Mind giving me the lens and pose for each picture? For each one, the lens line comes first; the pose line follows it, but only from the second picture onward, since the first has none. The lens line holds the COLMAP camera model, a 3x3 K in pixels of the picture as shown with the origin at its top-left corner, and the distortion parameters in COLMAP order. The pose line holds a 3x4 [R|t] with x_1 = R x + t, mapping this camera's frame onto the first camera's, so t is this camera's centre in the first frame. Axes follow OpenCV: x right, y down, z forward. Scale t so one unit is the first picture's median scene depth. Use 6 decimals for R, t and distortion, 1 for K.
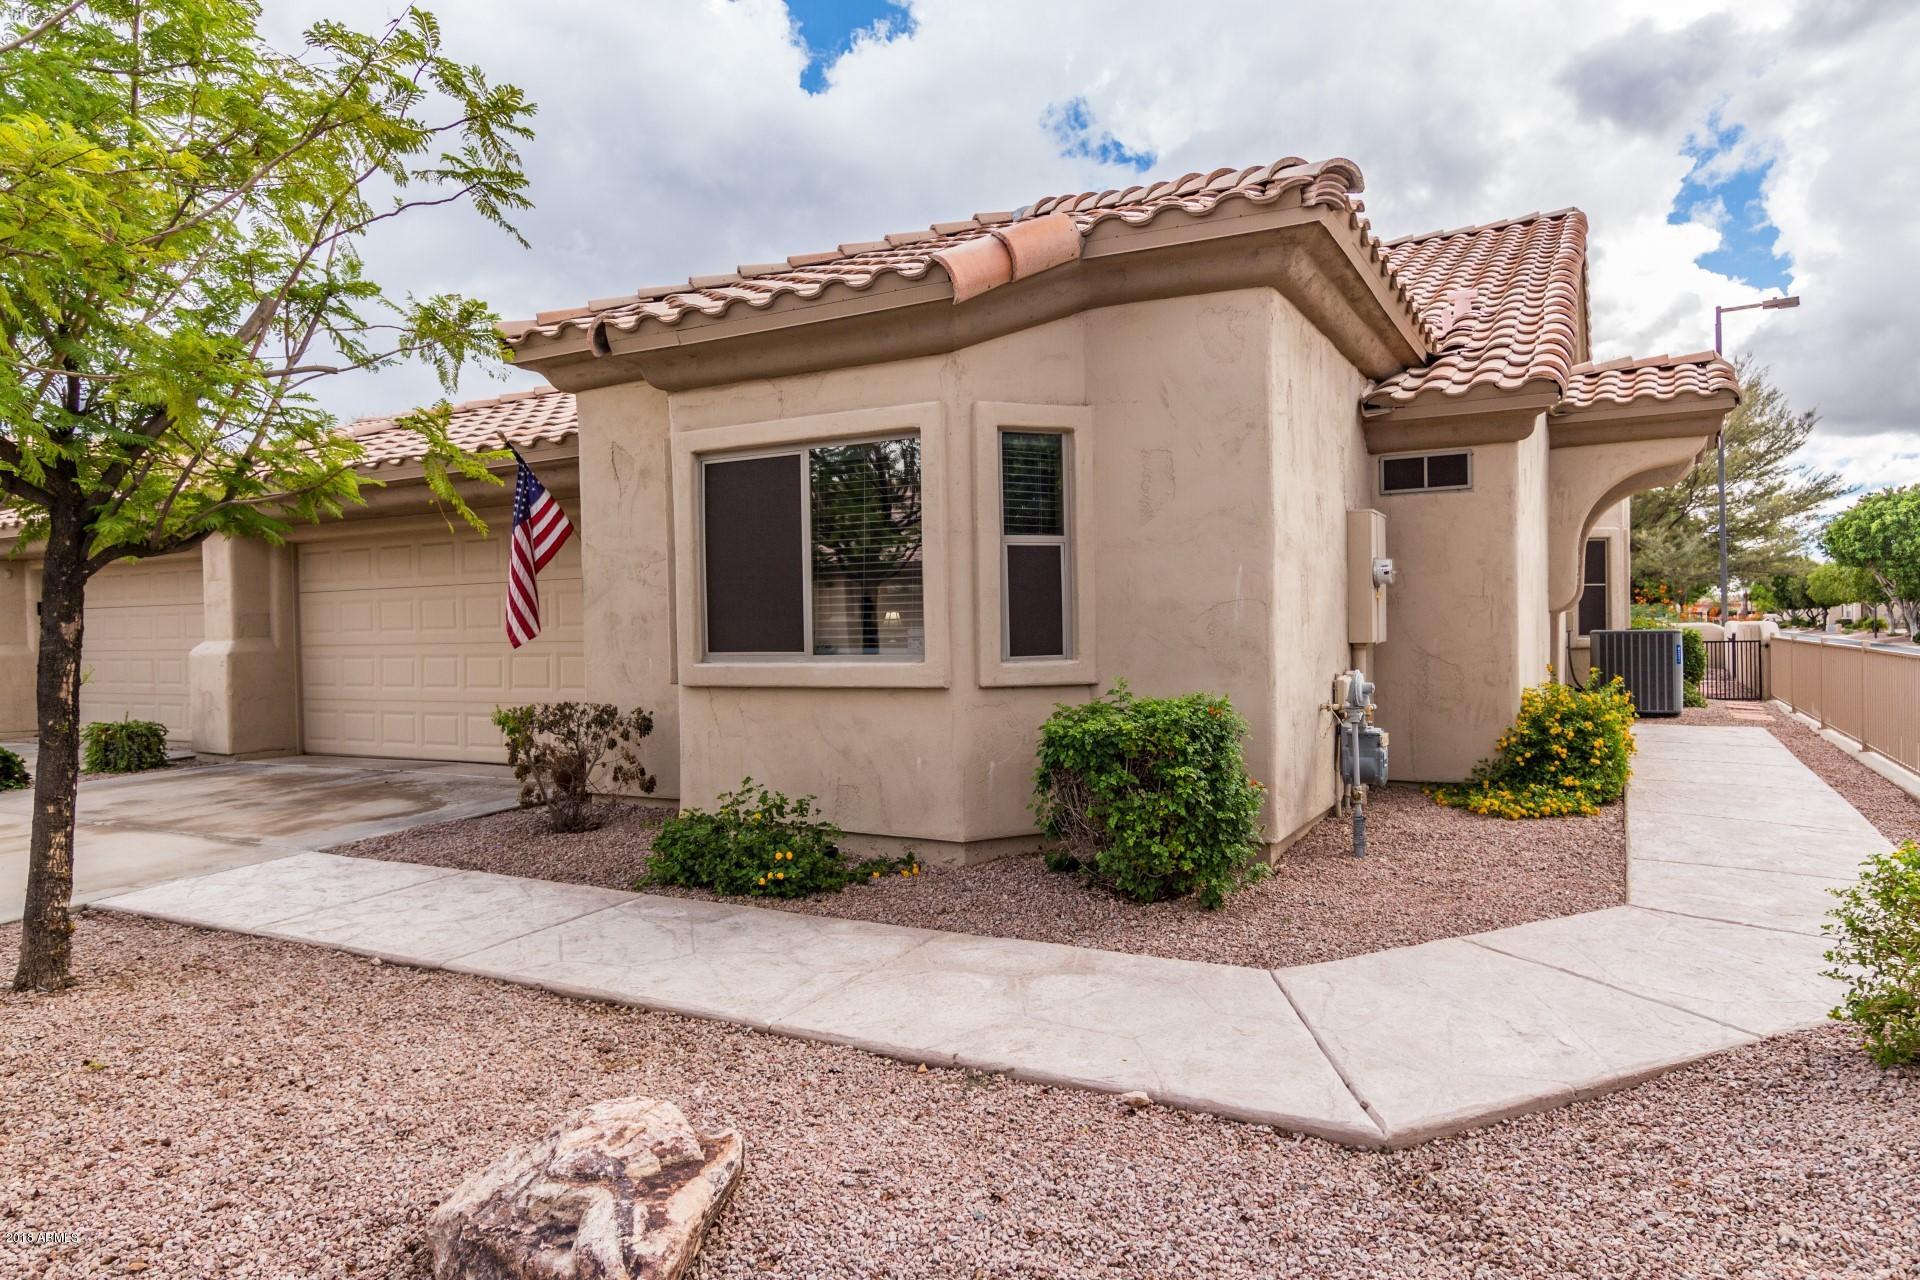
lens RADIAL K [[1177.3, 0, 962.6], [0, 1177.3, 637.0], [0, 0, 1]] dist [0.006723, 0.000653]
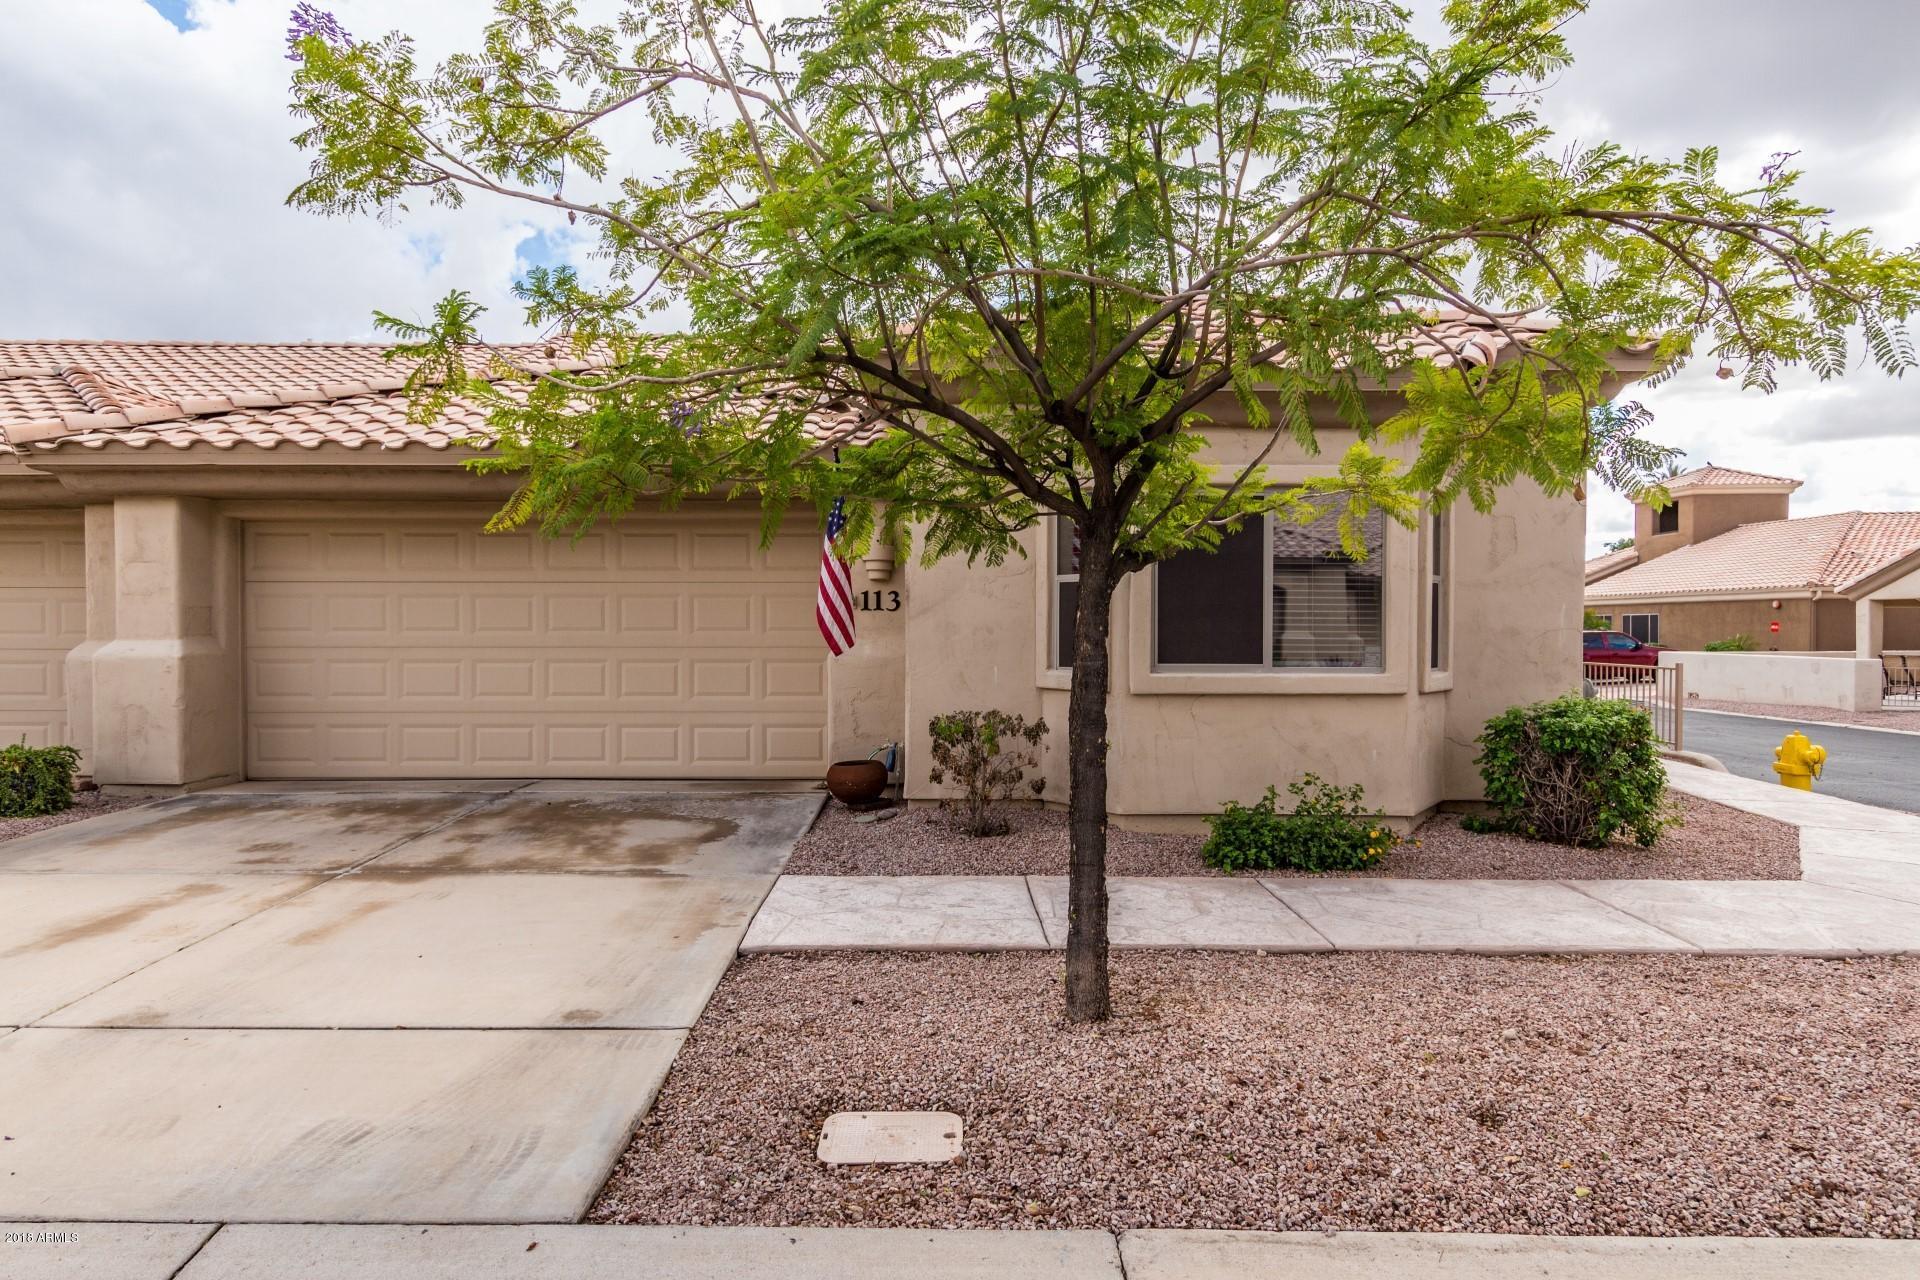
lens RADIAL K [[1082.4, 0, 955.2], [0, 1082.4, 640.6], [0, 0, 1]] dist [0.015699, 0.000785]
pose [[0.877974, 0.017013, 0.478407, -0.631353], [-0.015346, 0.999855, -0.007394, 0.001492], [-0.478463, -0.000850, 0.878107, 0.137567]]
